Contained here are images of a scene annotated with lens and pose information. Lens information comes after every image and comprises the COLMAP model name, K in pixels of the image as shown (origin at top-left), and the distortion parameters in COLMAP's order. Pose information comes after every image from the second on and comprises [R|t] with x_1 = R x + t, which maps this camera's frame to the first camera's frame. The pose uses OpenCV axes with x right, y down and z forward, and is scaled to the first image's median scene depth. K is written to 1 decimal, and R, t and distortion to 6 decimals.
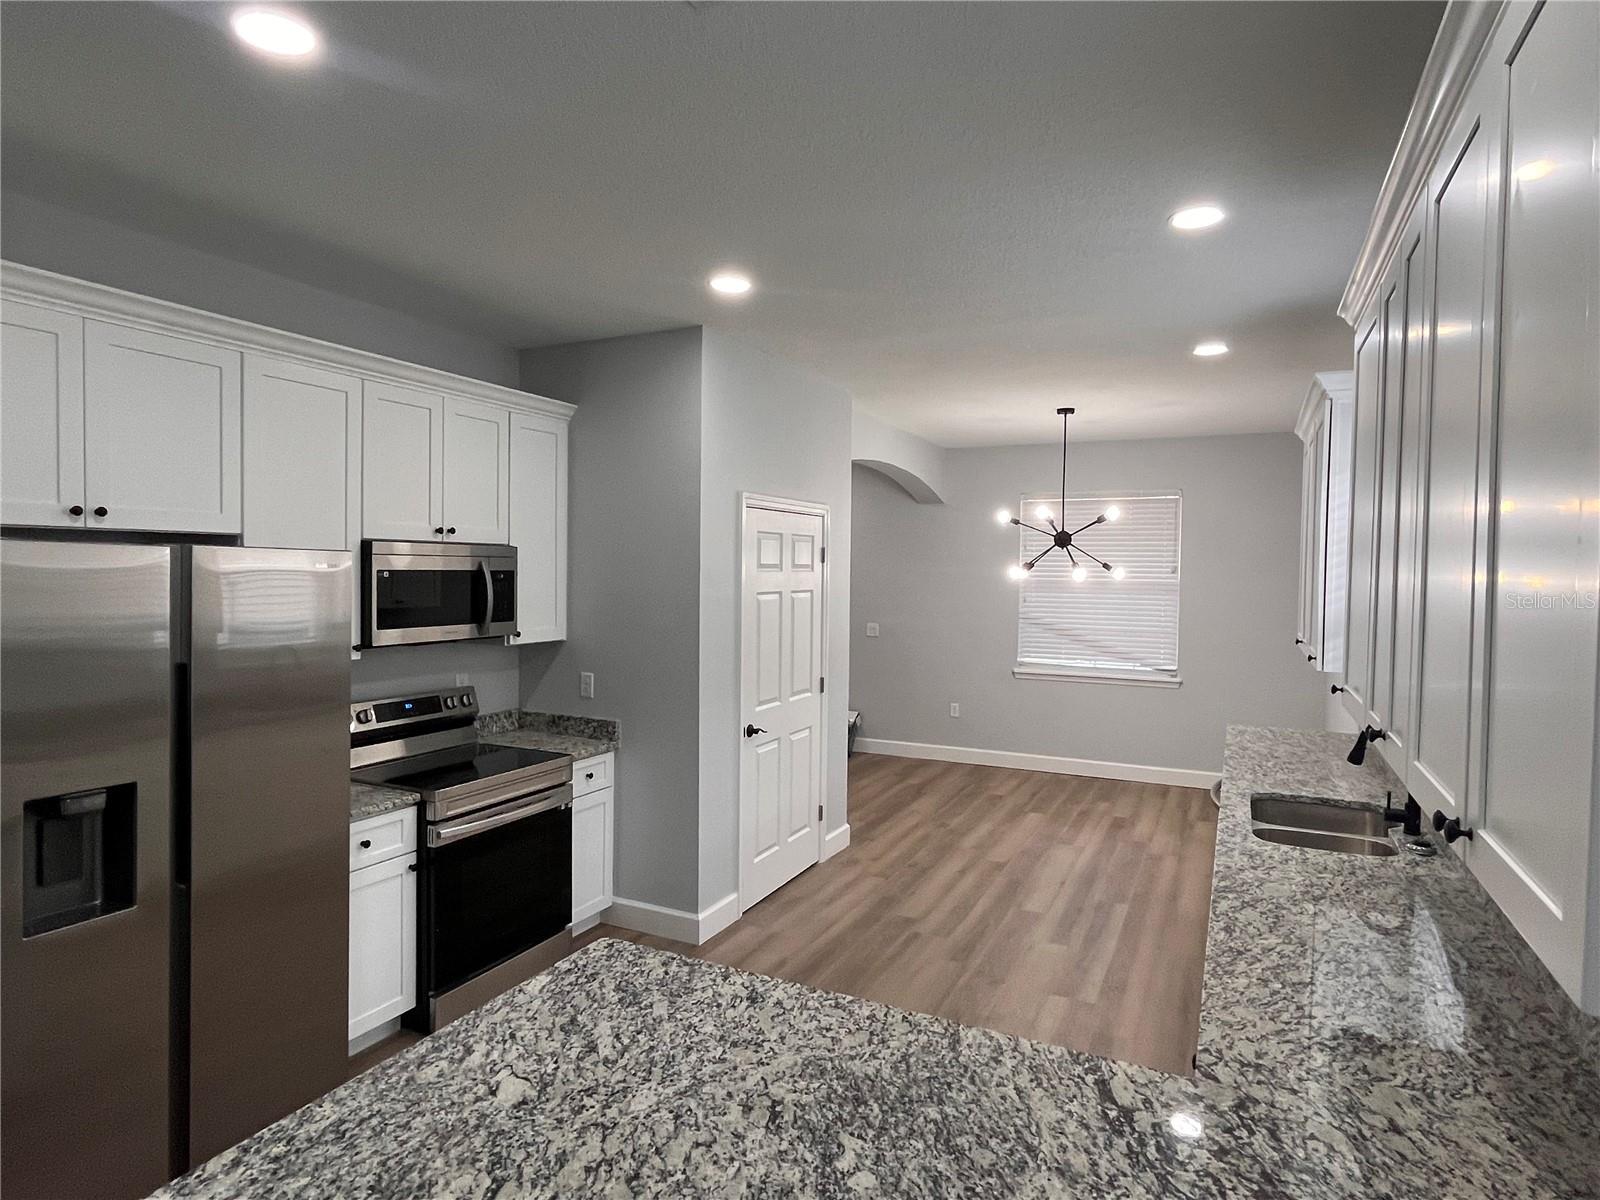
lens RADIAL K [[898.4, 0, 800.6], [0, 898.4, 596.2], [0, 0, 1]] dist [0.004520, 0.000830]
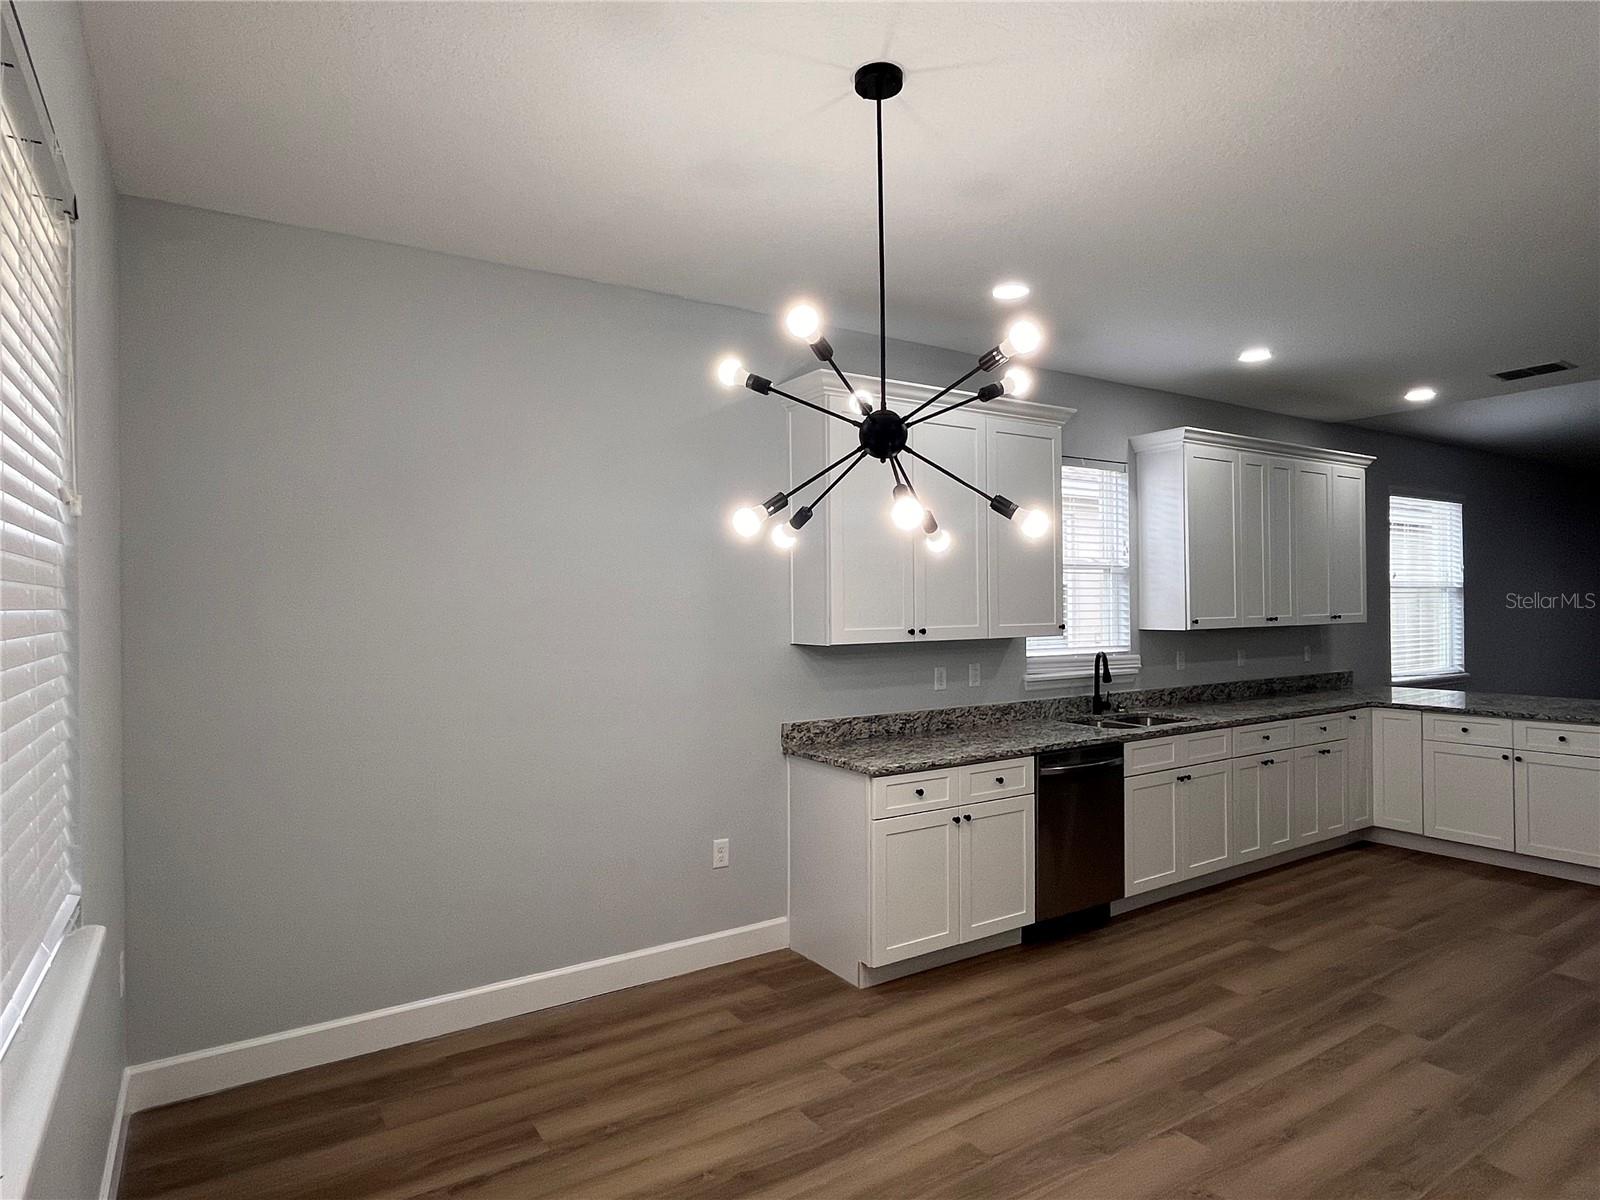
lens RADIAL K [[898.4, 0, 798.3], [0, 898.4, 599.0], [0, 0, 1]] dist [0.004520, 0.000830]
pose [[-0.856529, -0.007300, 0.516047, 0.165174], [0.009311, 0.999519, 0.029592, -0.011201], [-0.516014, 0.030151, -0.856049, 1.631518]]
